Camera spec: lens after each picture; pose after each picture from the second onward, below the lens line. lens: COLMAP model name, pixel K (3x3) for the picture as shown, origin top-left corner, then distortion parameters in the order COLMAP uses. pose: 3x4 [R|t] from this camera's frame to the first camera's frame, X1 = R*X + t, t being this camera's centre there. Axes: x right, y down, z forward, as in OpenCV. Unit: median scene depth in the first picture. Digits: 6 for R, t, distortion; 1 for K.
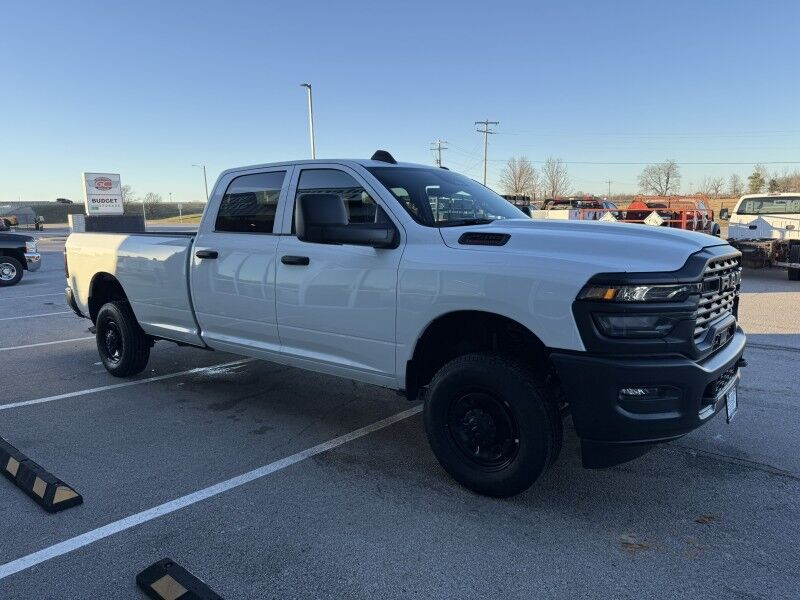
lens RADIAL K [[566.8, 0, 400.9], [0, 566.8, 301.4], [0, 0, 1]] dist [0.009262, -0.019906]
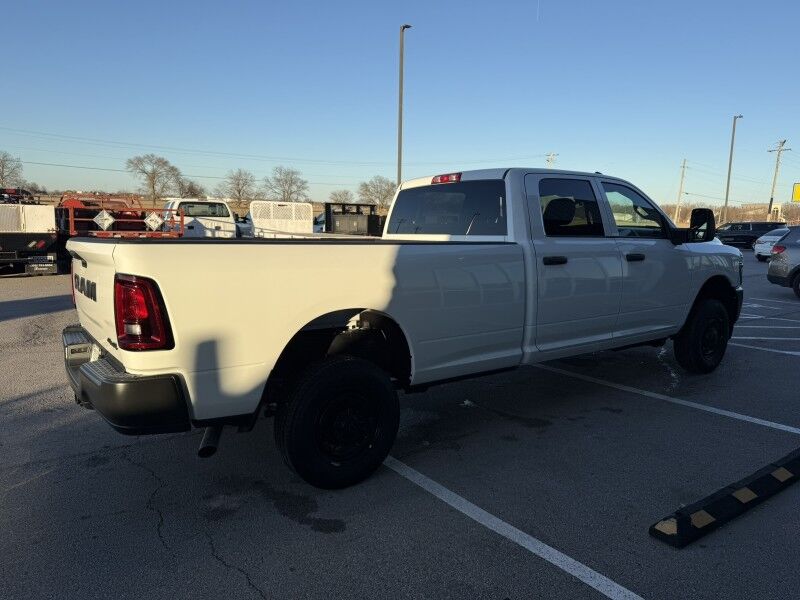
lens RADIAL K [[566.8, 0, 399.5], [0, 566.8, 299.7], [0, 0, 1]] dist [0.009262, -0.019906]
pose [[0.264434, -0.118165, 0.957137, -1.317959], [0.117810, 0.988990, 0.089549, -0.133107], [-0.957181, 0.089081, 0.275444, 0.994739]]
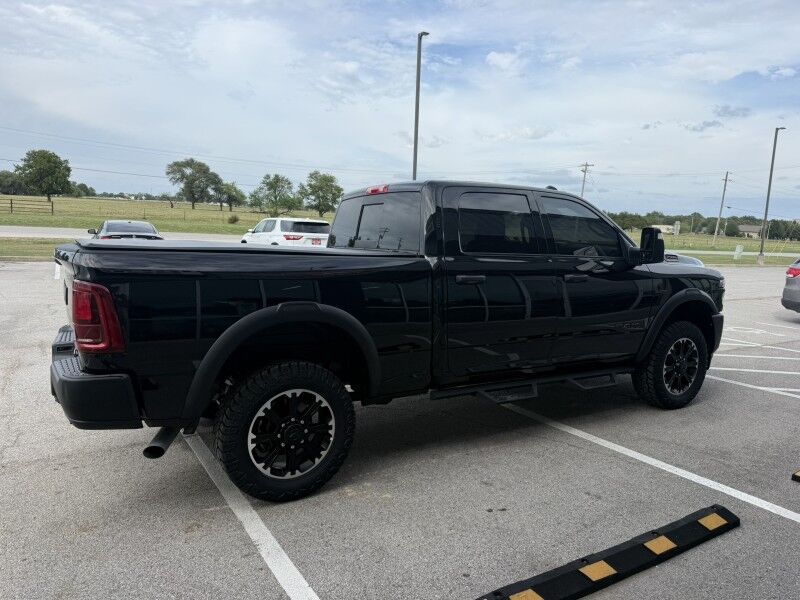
lens RADIAL K [[566.8, 0, 399.6], [0, 566.8, 306.6], [0, 0, 1]] dist [0.009262, -0.019906]
pose [[0.328139, -0.107313, 0.938514, -1.163204], [0.094577, 0.992266, 0.080392, -0.123564], [-0.939883, 0.062383, 0.335751, 0.785638]]
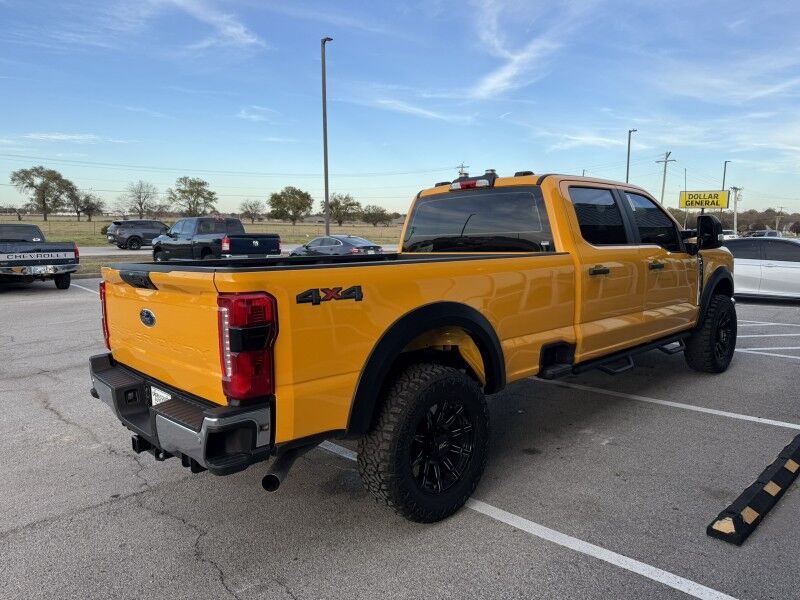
lens RADIAL K [[566.8, 0, 421.2], [0, 566.8, 310.5], [0, 0, 1]] dist [0.009262, -0.019906]
pose [[0.085385, -0.127714, 0.988129, -1.386243], [0.146370, 0.982598, 0.114351, -0.204461], [-0.985538, 0.134869, 0.102592, 1.174487]]
